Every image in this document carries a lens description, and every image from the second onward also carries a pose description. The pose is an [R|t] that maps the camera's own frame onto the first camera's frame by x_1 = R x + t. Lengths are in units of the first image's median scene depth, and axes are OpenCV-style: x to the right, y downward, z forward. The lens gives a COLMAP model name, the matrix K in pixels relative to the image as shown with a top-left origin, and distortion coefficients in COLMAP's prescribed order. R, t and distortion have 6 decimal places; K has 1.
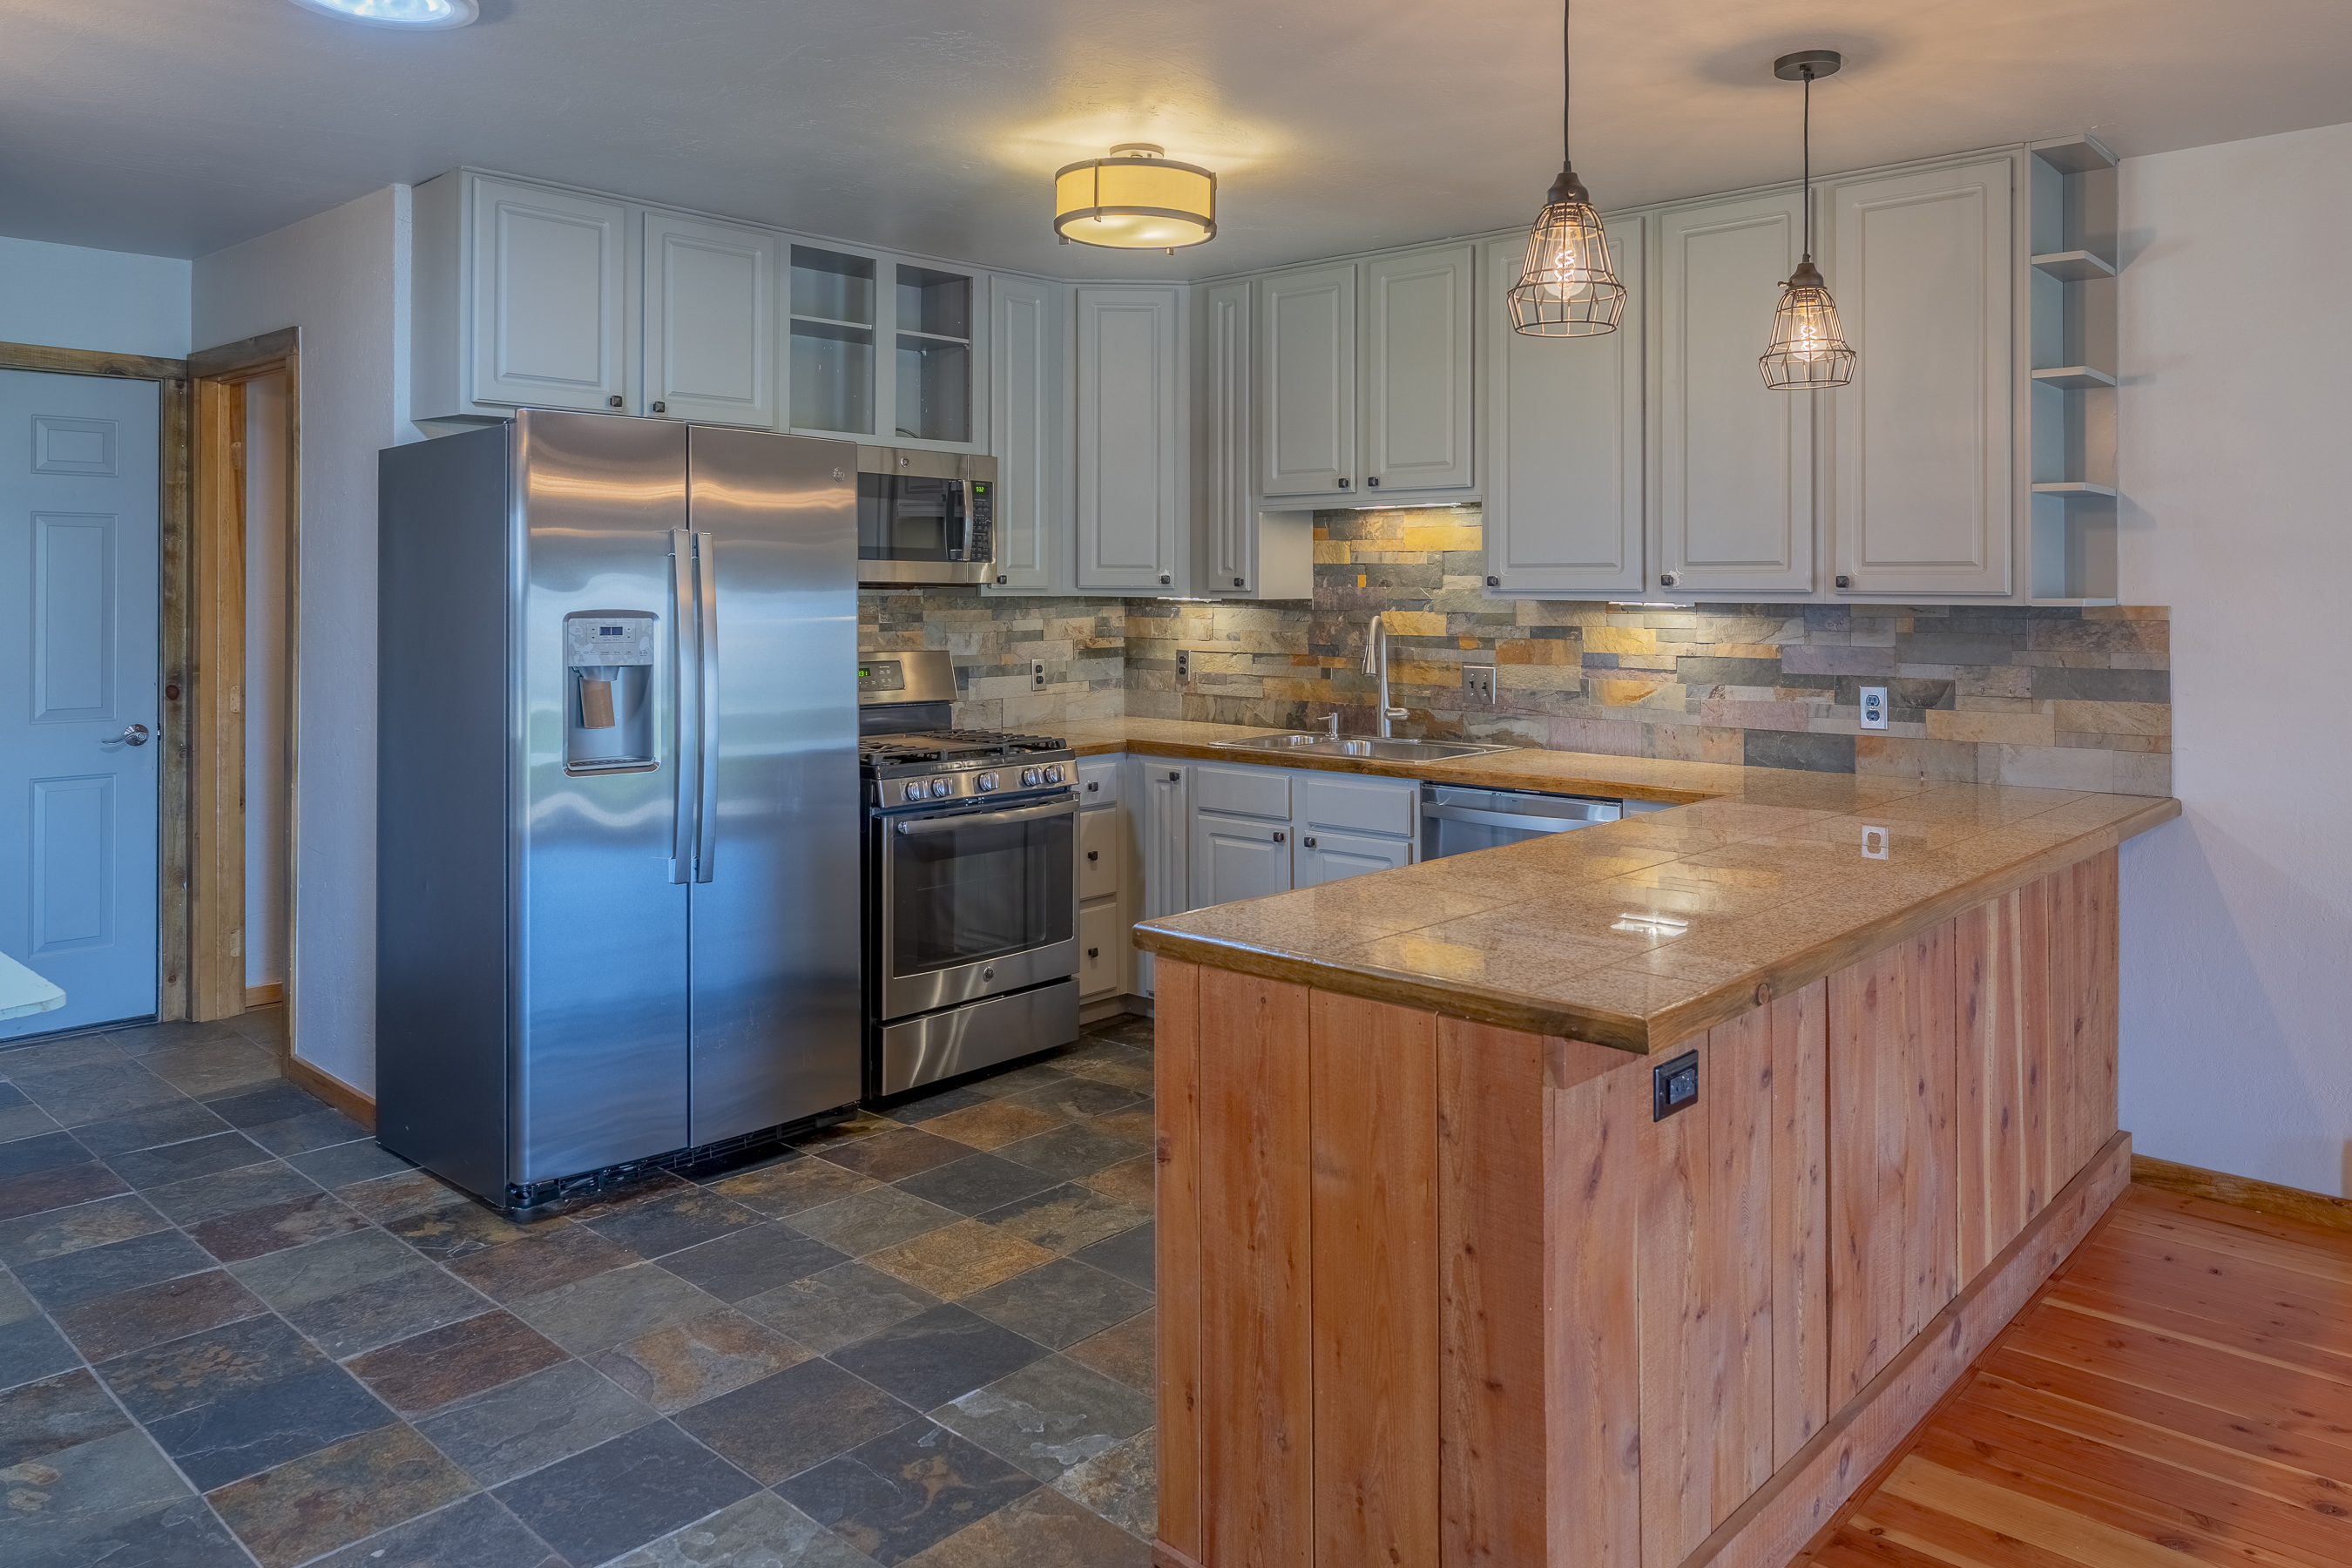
lens RADIAL K [[1595.5, 0, 1190.9], [0, 1595.5, 649.0], [0, 0, 1]] dist [0.001005, -0.000412]
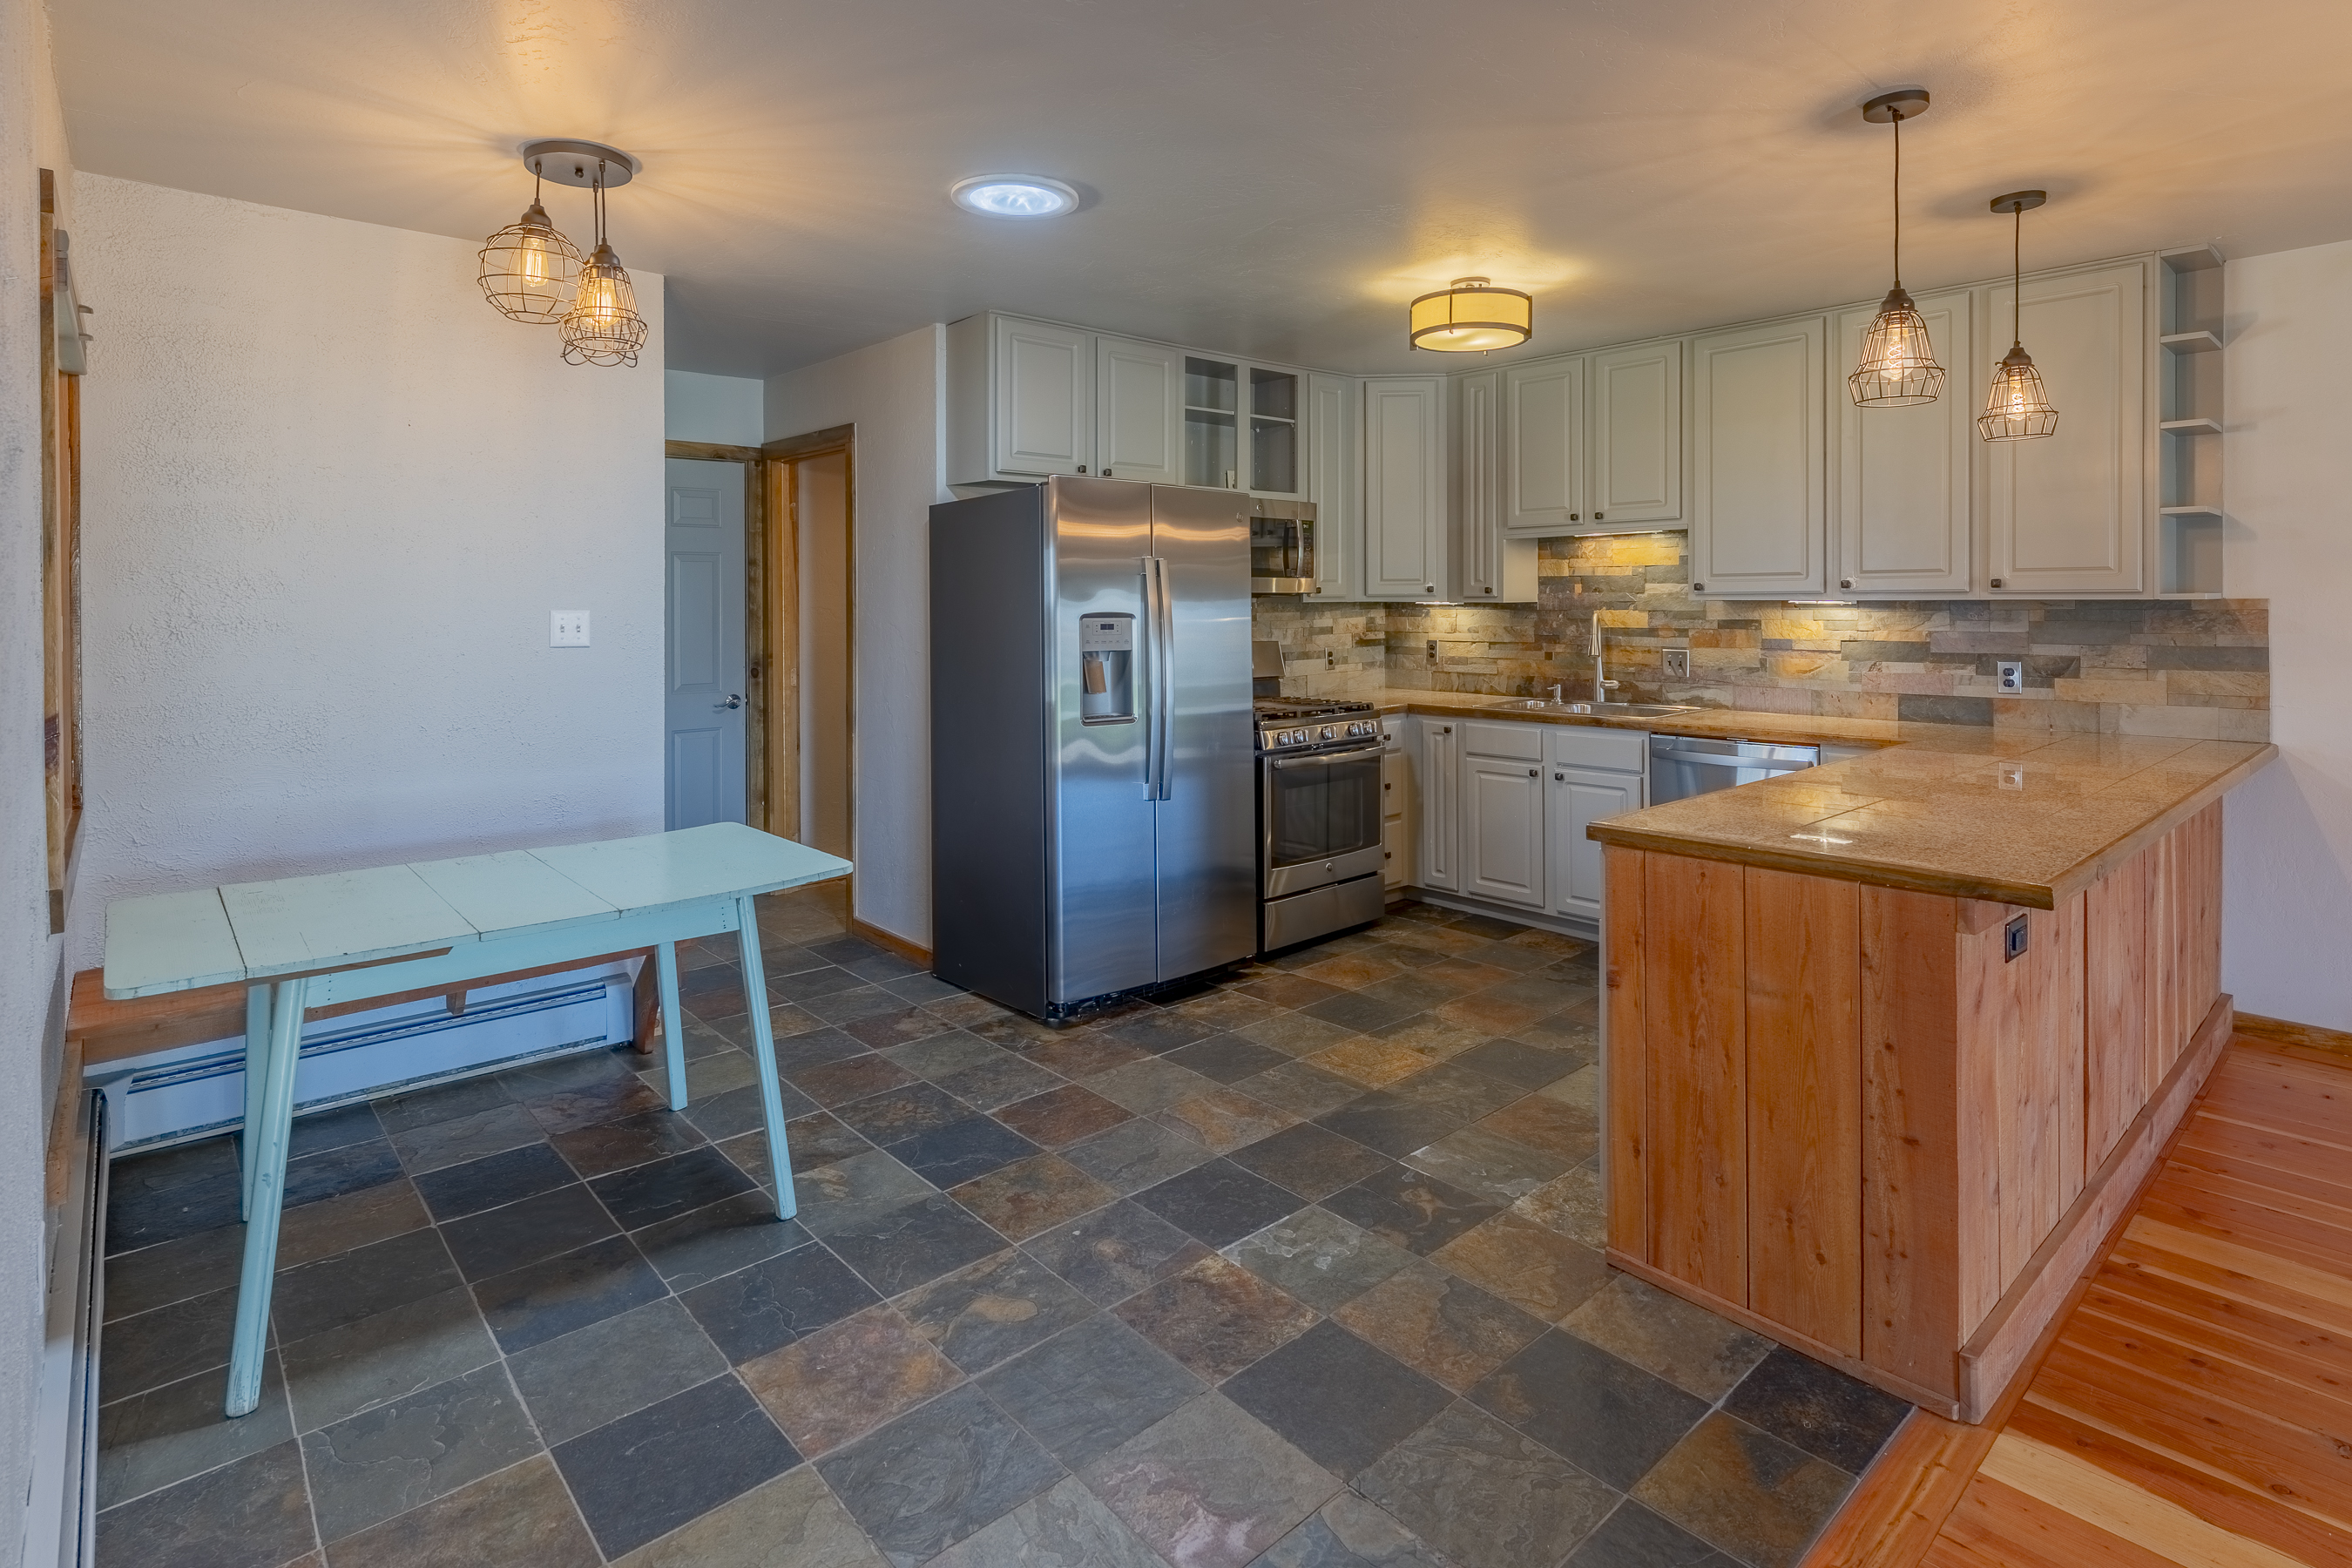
lens RADIAL K [[1171.7, 0, 1181.4], [0, 1171.7, 659.7], [0, 0, 1]] dist [-0.000298, -0.000388]
pose [[0.994867, -0.005422, -0.101041, -0.185345], [0.006668, 0.999906, 0.011992, 0.006121], [0.100967, -0.012605, 0.994810, -0.056734]]
